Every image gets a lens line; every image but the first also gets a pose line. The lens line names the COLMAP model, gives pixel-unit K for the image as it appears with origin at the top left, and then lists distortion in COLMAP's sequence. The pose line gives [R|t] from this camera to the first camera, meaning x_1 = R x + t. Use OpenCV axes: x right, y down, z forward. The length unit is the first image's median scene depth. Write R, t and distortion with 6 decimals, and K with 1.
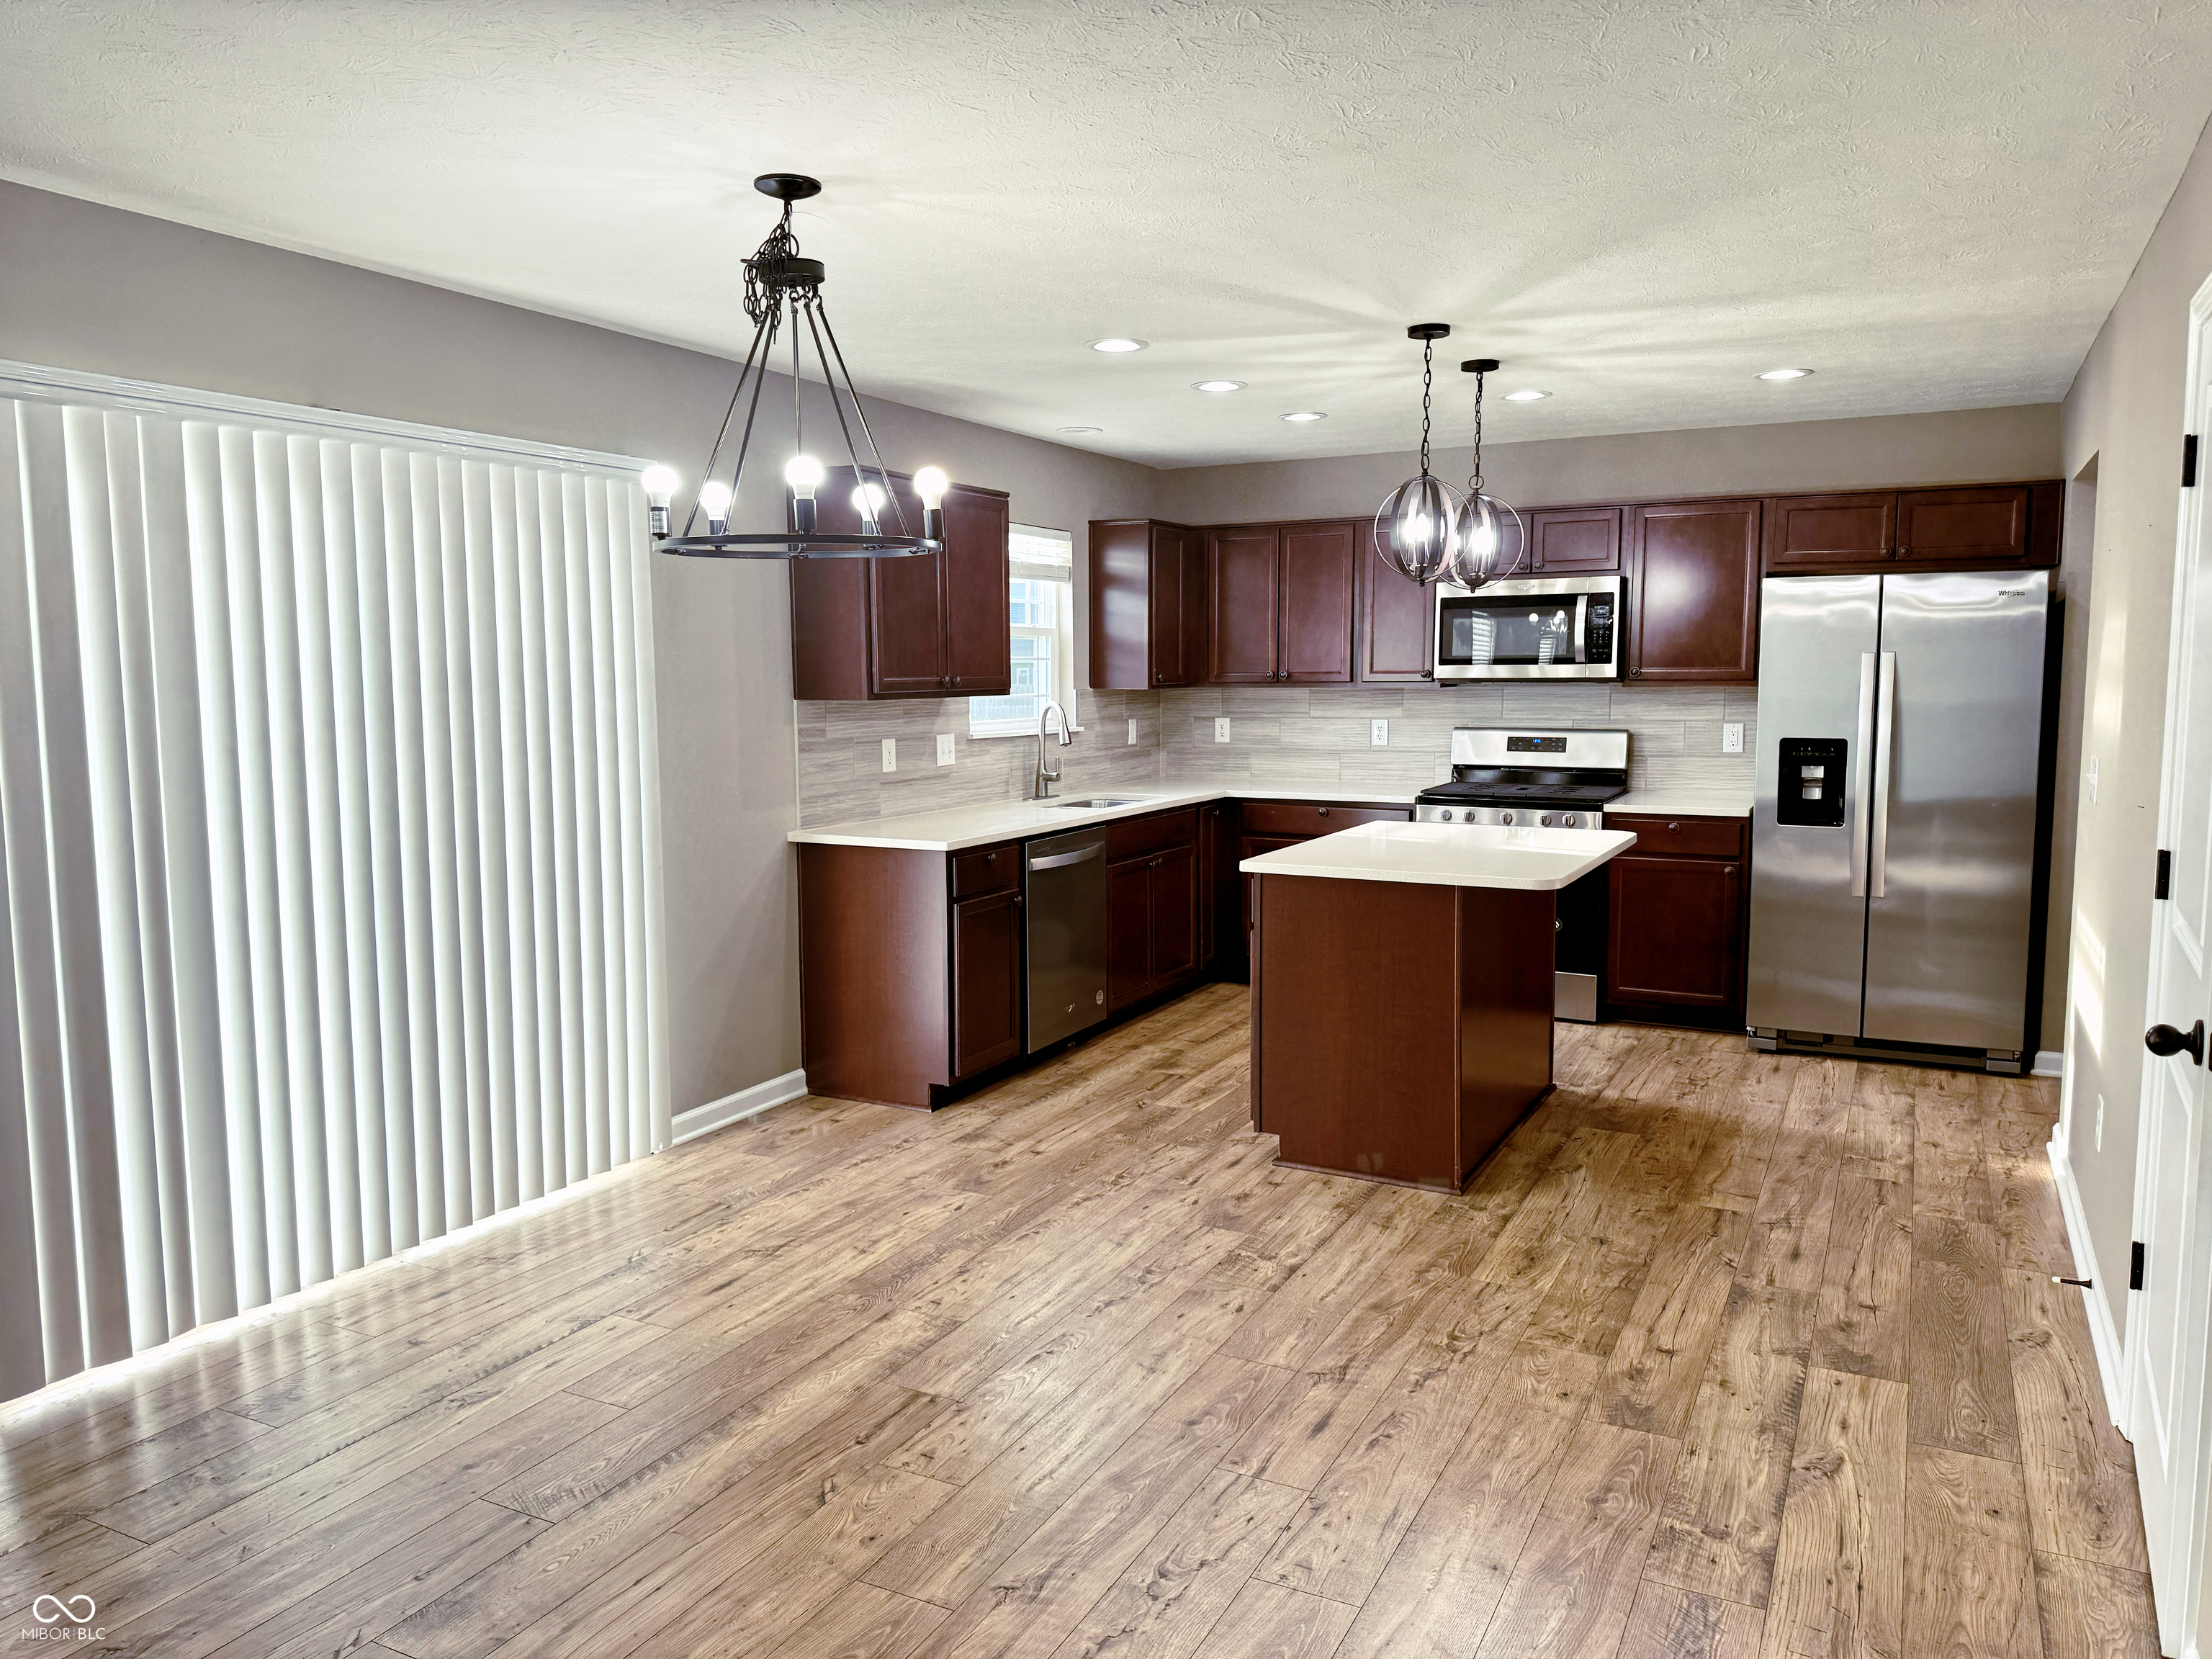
lens RADIAL K [[1524.8, 0, 1106.0], [0, 1524.8, 829.5], [0, 0, 1]] dist [0.138346, -0.256609]
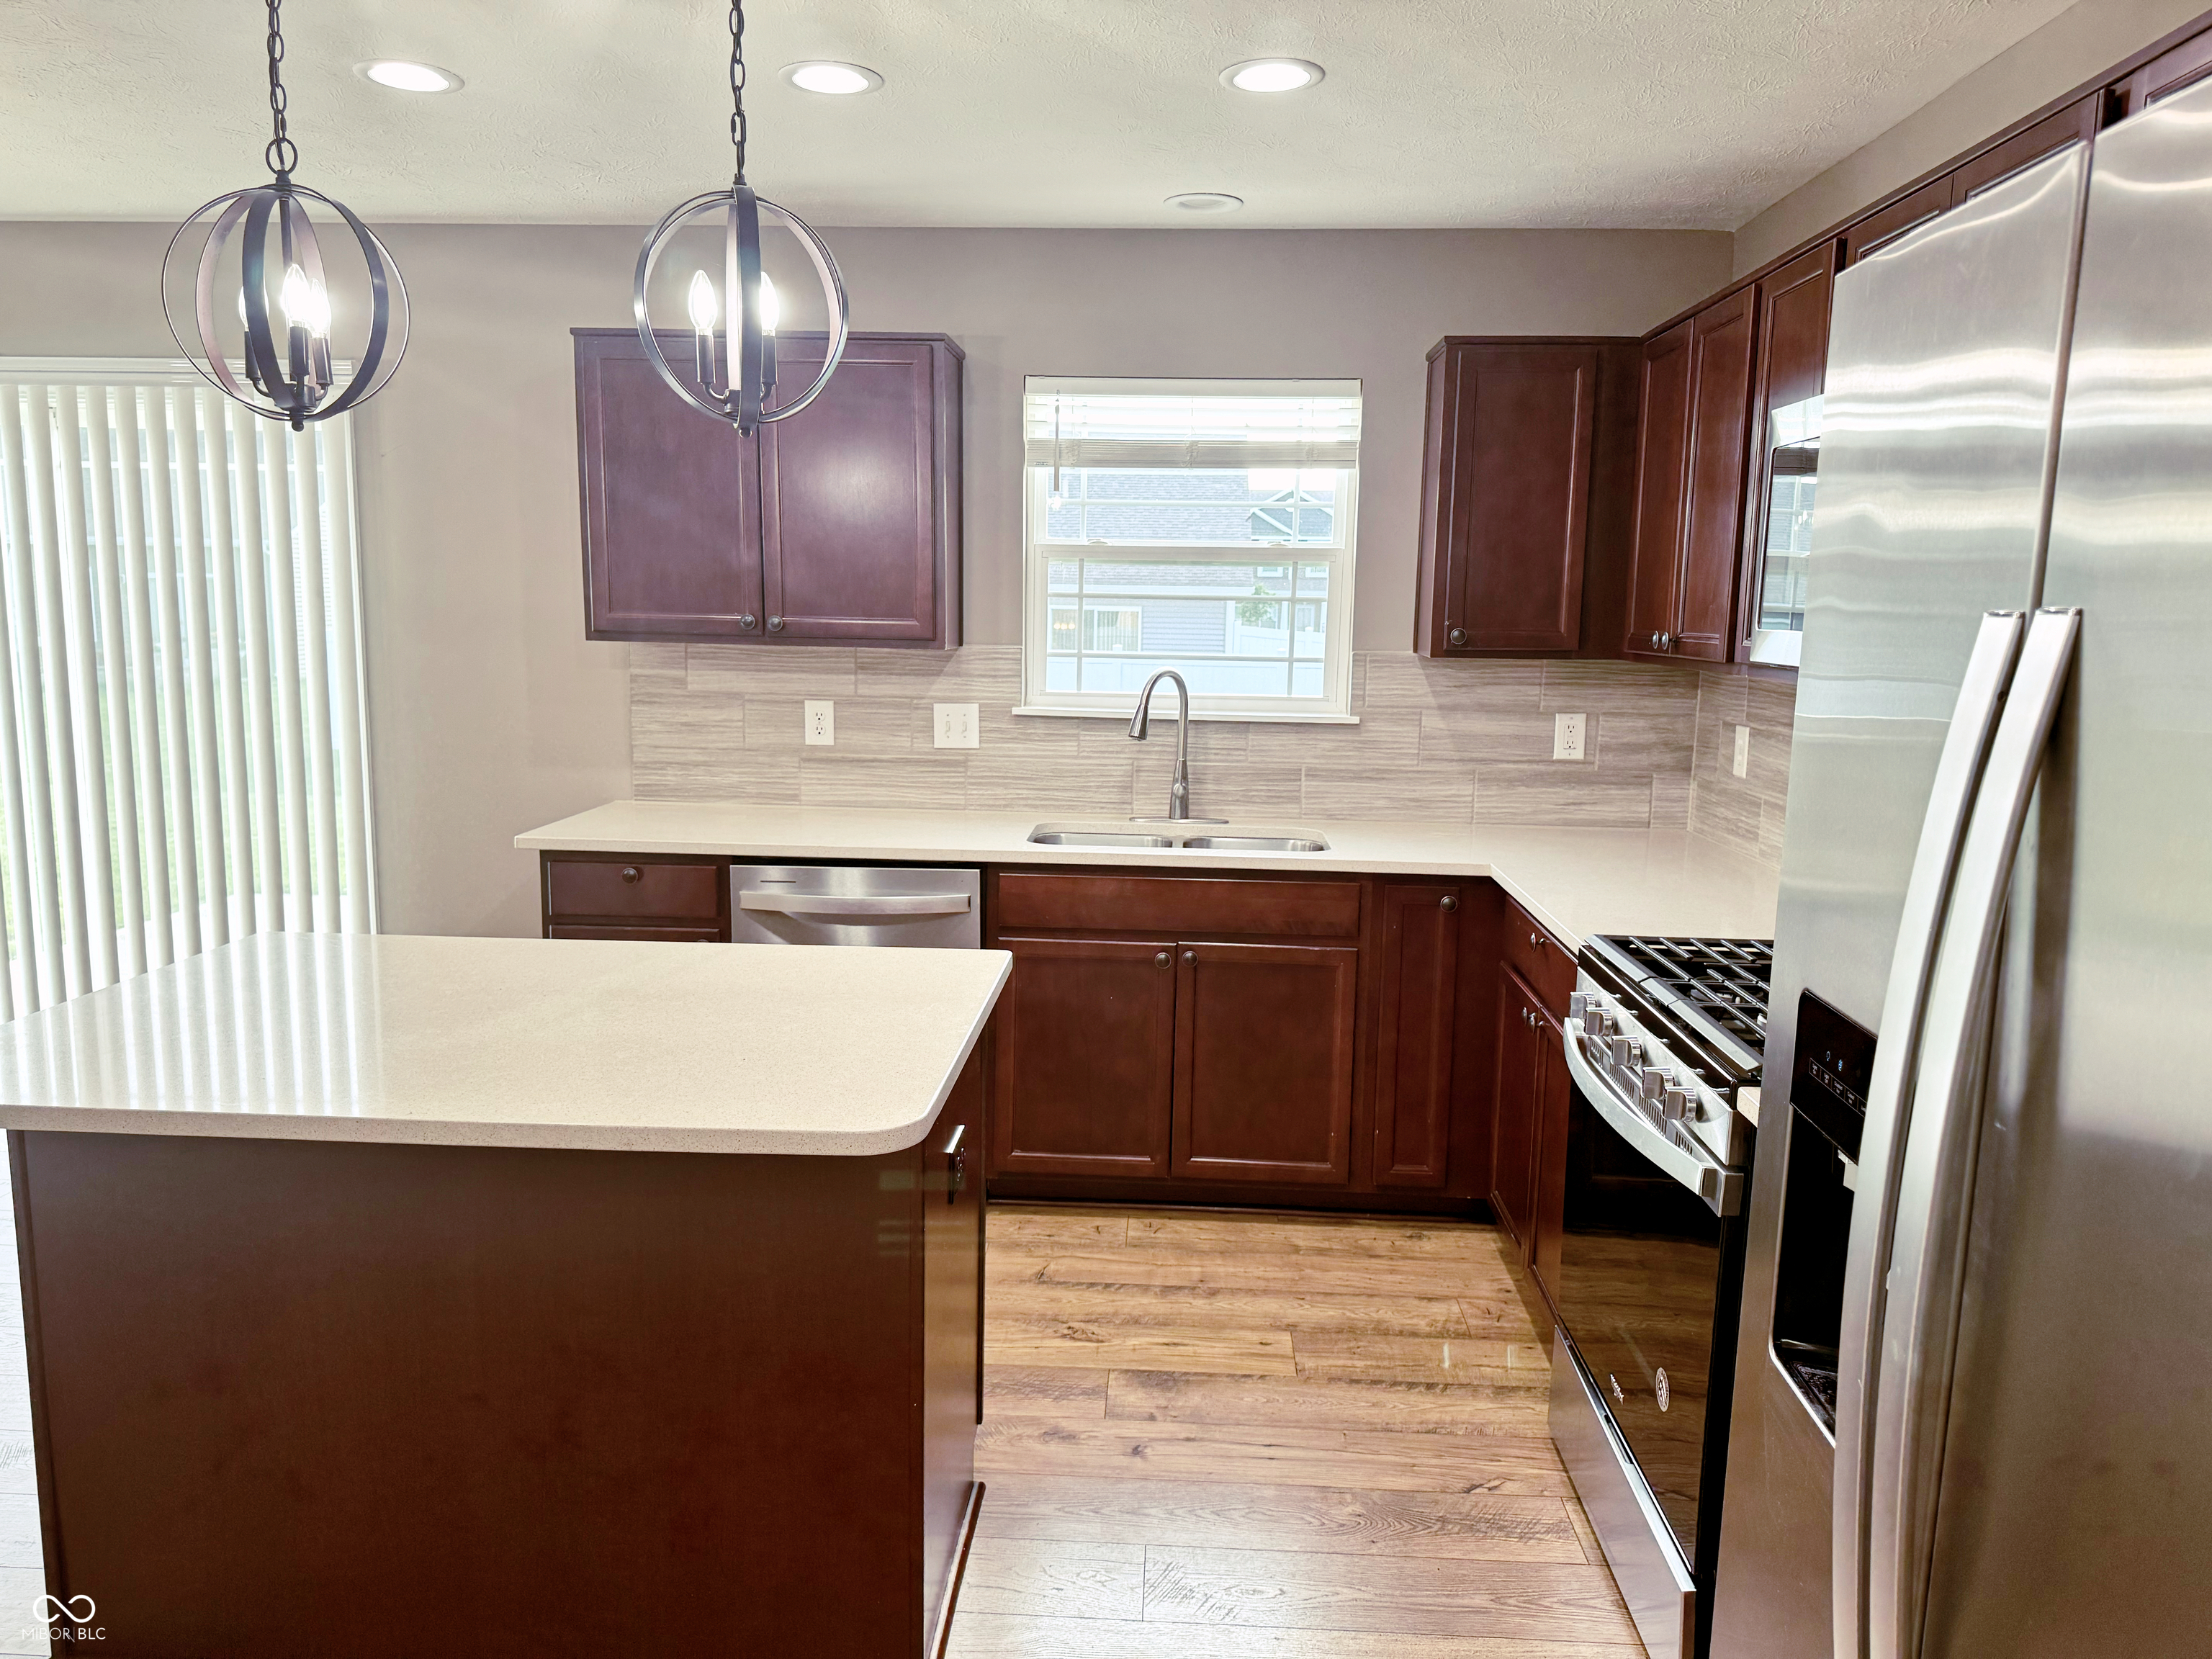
lens RADIAL K [[1524.8, 0, 1106.0], [0, 1524.8, 829.5], [0, 0, 1]] dist [0.138346, -0.256609]
pose [[0.419946, 0.147653, -0.895457, 0.583474], [-0.119108, 0.987109, 0.106908, -0.092715], [0.899699, 0.061760, 0.432120, 0.807271]]
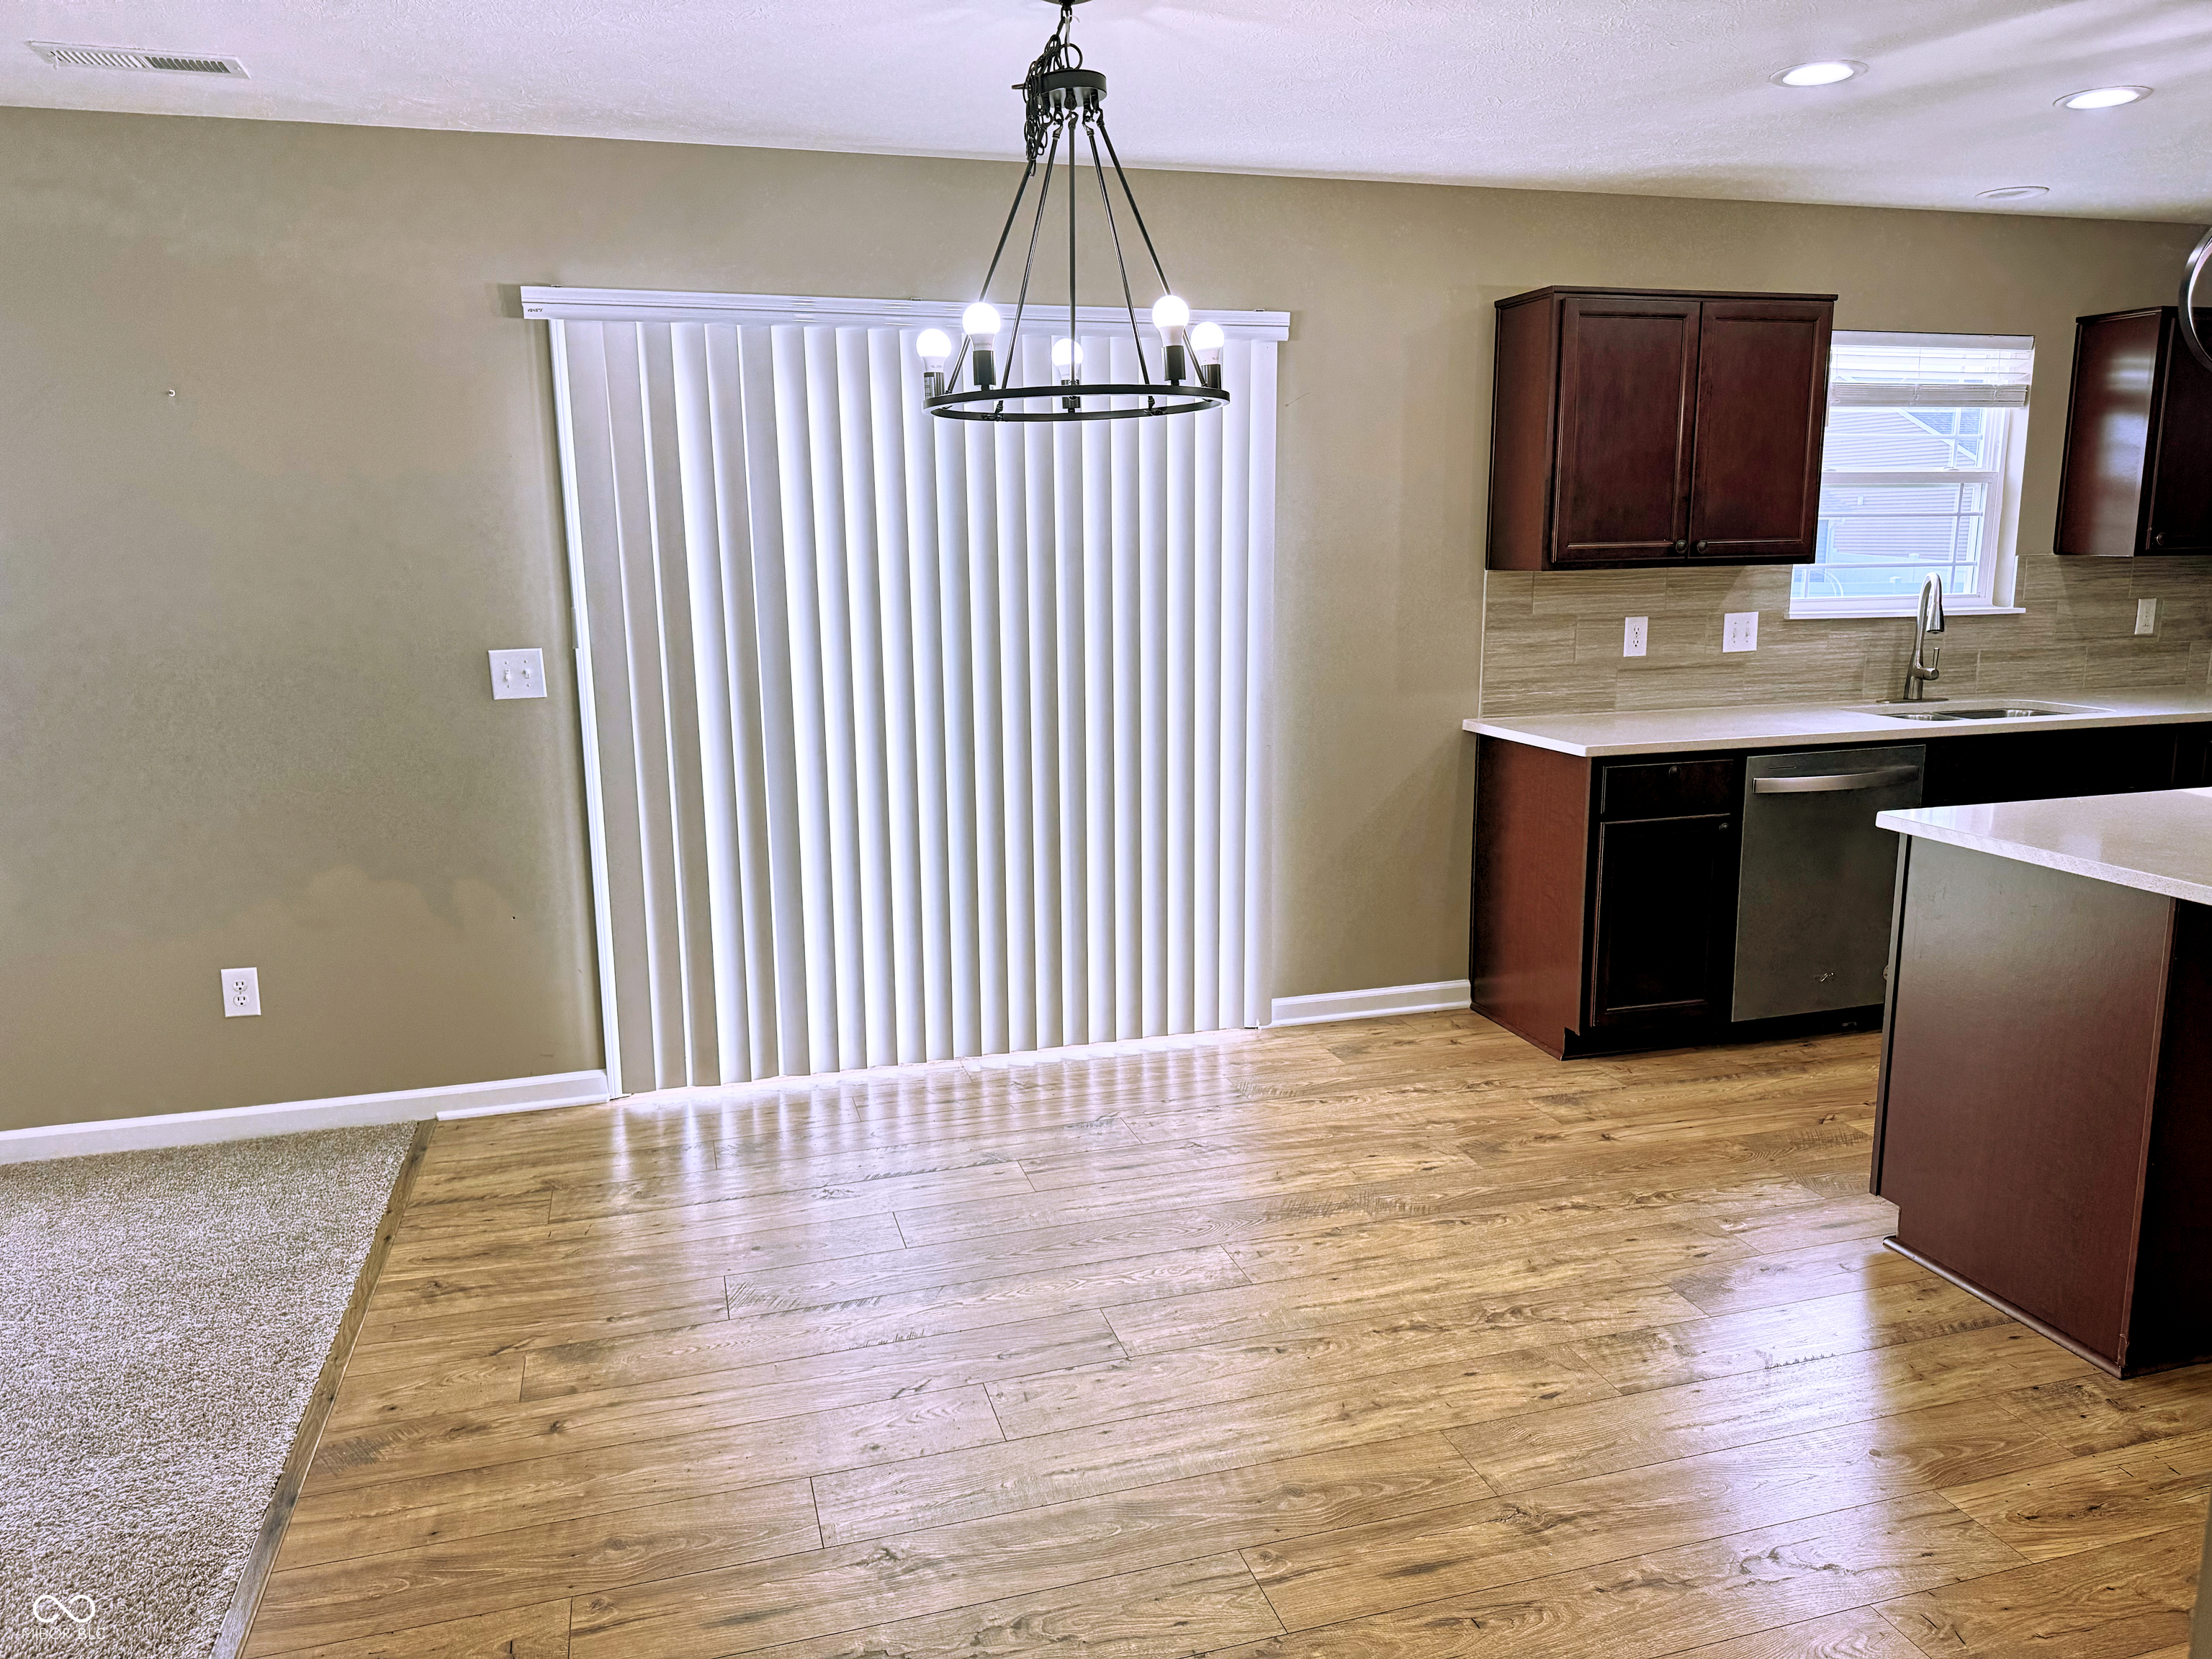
lens RADIAL K [[1531.0, 0, 1106.0], [0, 1531.0, 829.5], [0, 0, 1]] dist [0.091006, -0.131480]
pose [[0.692274, 0.132293, -0.709405, 0.270067], [-0.069781, 0.990718, 0.116658, -0.022292], [0.718253, -0.031256, 0.695079, 0.202687]]
